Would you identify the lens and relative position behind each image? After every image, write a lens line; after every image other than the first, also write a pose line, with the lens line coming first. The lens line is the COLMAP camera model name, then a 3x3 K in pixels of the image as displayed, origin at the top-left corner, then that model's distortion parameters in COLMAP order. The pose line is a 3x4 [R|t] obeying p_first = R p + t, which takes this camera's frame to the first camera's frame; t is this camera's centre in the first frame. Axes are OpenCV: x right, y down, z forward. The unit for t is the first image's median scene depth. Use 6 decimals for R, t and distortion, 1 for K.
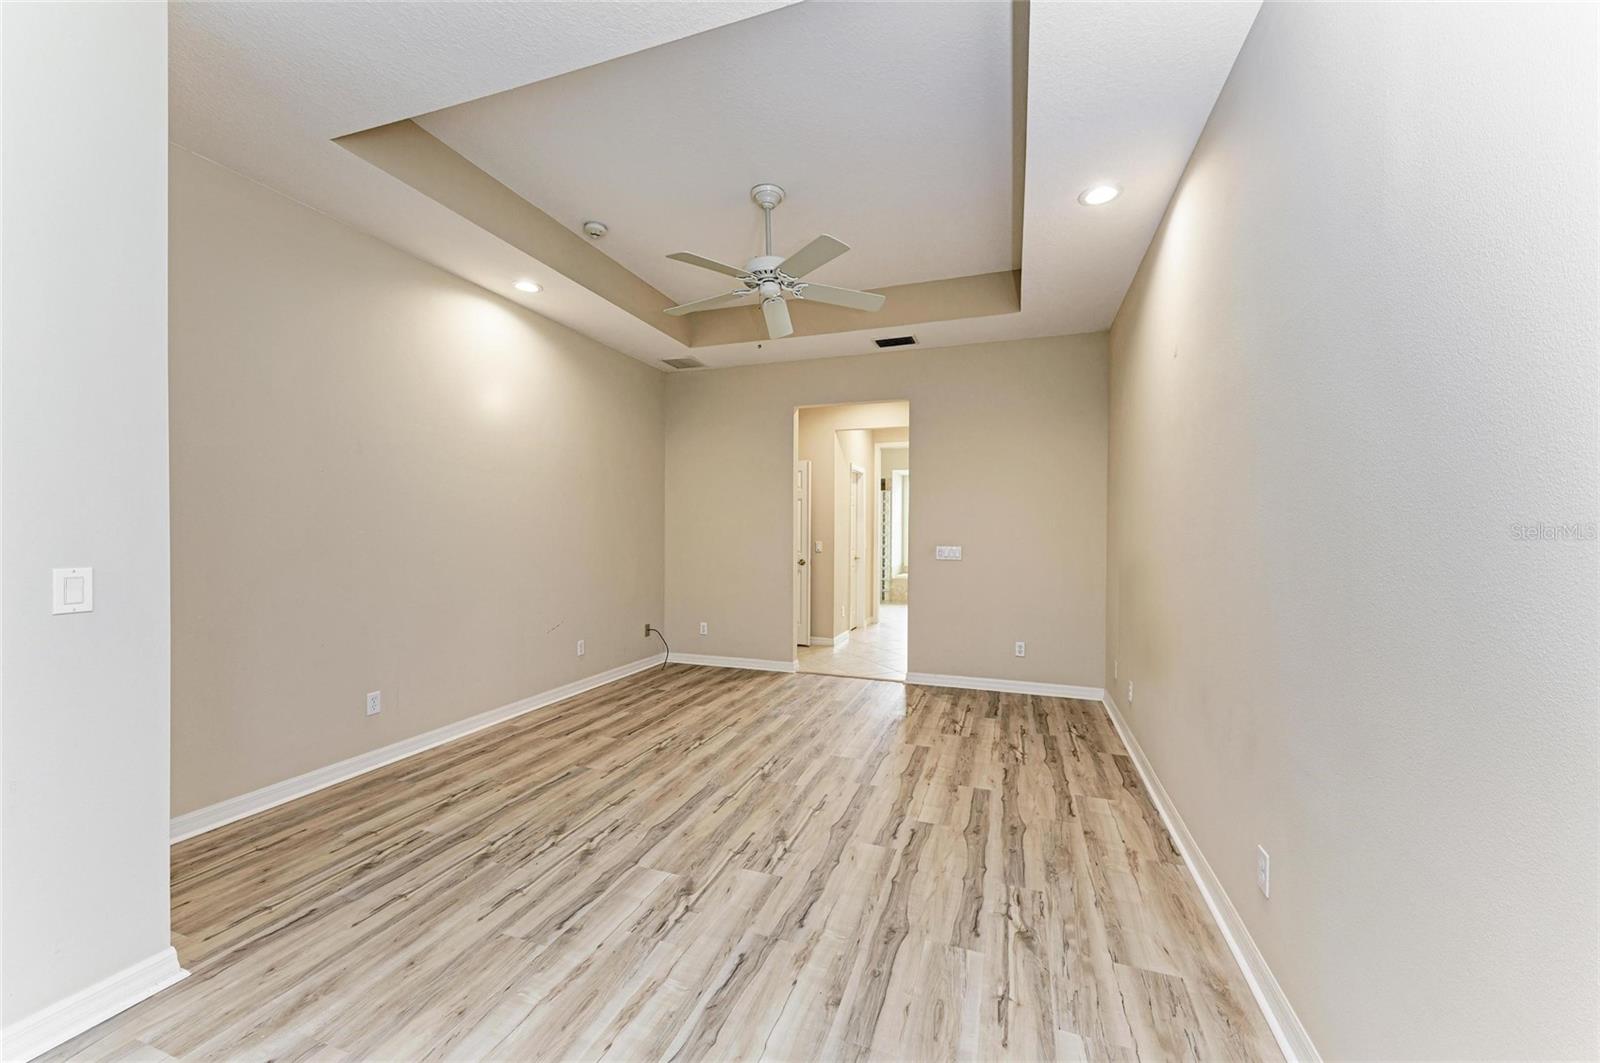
lens RADIAL K [[593.8, 0, 798.7], [0, 593.8, 526.0], [0, 0, 1]] dist [-0.001209, -0.000146]
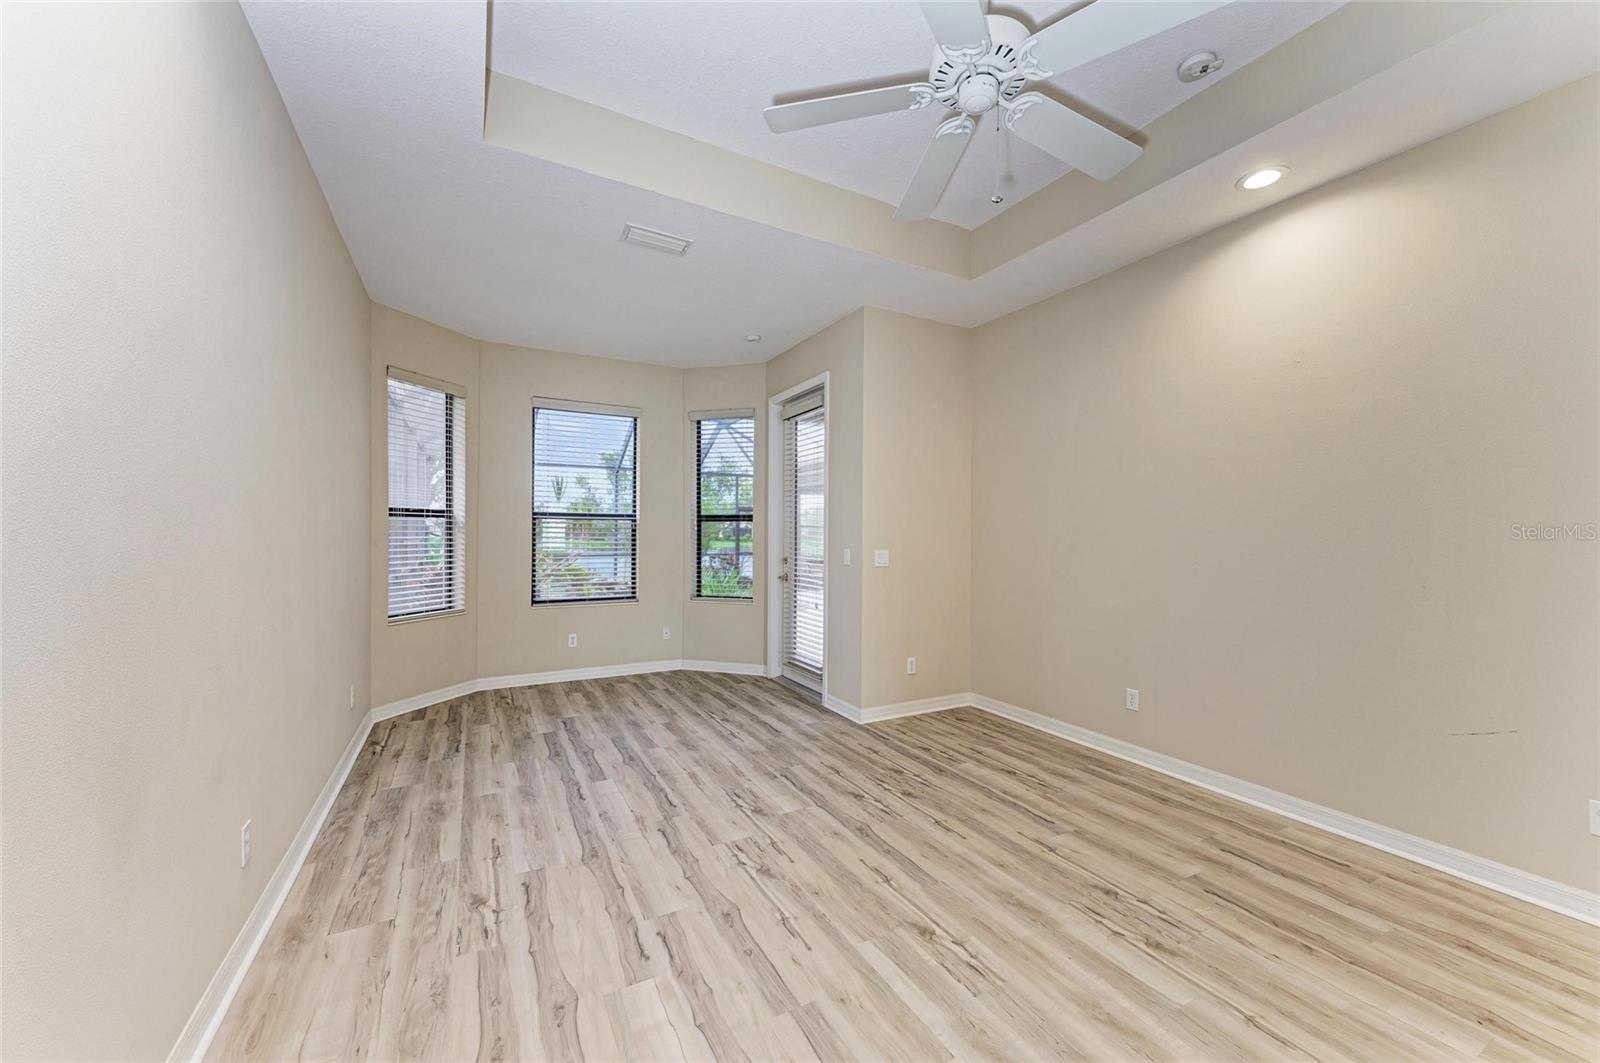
lens RADIAL K [[593.8, 0, 805.6], [0, 593.8, 539.4], [0, 0, 1]] dist [-0.001209, -0.000146]
pose [[-0.656335, -0.002063, -0.754467, 0.620834], [-0.003713, 0.999993, 0.000496, 0.016986], [0.754461, 0.003126, -0.656338, 1.656318]]
